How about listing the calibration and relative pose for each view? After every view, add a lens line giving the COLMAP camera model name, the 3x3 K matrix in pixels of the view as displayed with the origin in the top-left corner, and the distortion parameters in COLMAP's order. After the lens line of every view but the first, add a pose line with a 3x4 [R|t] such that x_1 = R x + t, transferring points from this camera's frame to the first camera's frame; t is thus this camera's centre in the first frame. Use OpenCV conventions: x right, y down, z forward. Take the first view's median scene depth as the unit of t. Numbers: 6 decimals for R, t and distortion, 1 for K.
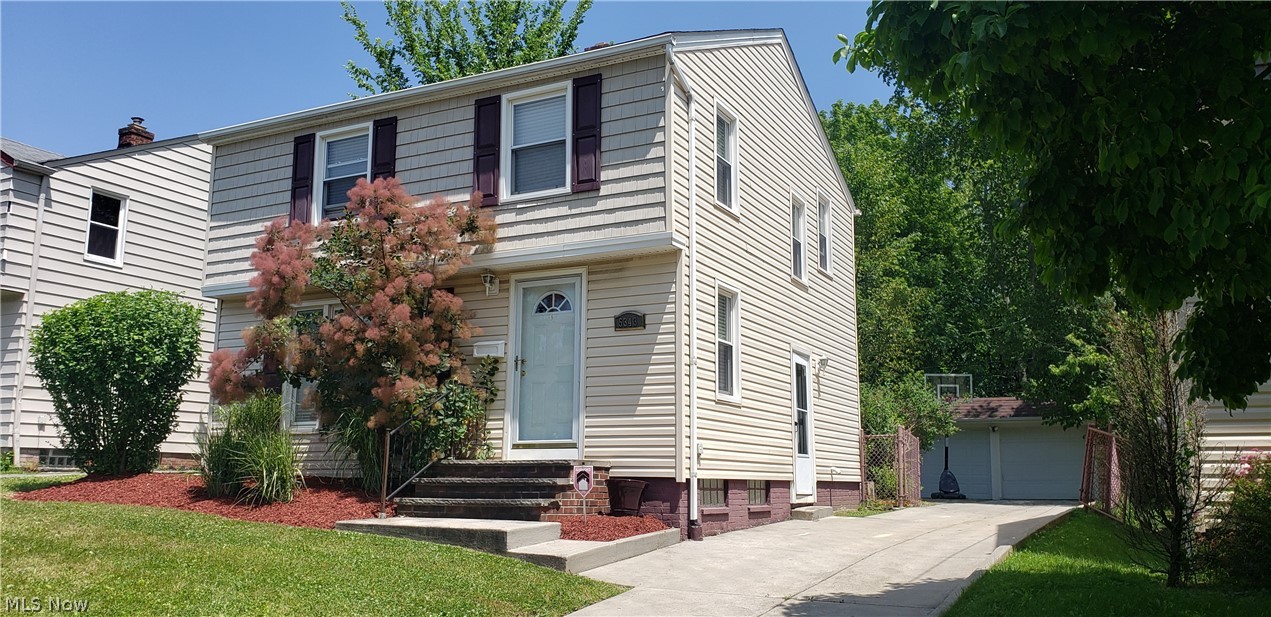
lens RADIAL K [[961.4, 0, 639.2], [0, 961.4, 351.6], [0, 0, 1]] dist [0.218796, -0.312897]
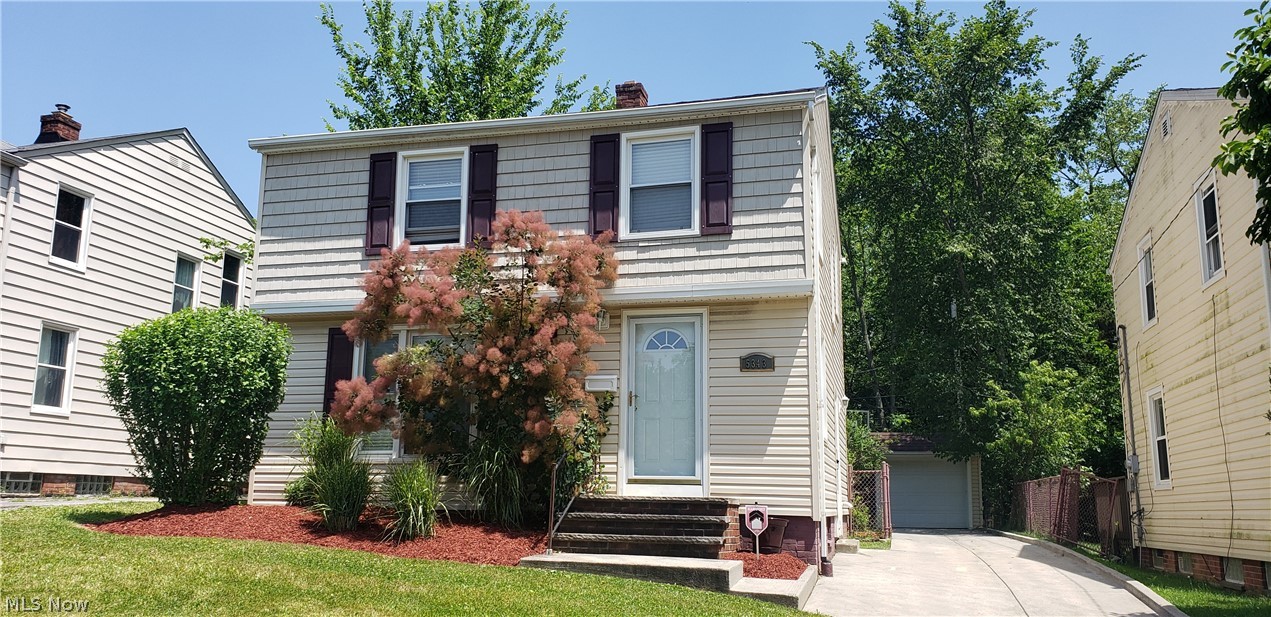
lens RADIAL K [[961.7, 0, 634.4], [0, 961.7, 360.7], [0, 0, 1]] dist [0.246835, -0.373996]
pose [[0.977555, 0.039138, 0.207015, -0.334557], [-0.036299, 0.999188, -0.017494, -0.010216], [-0.207531, 0.009586, 0.978181, 0.013100]]
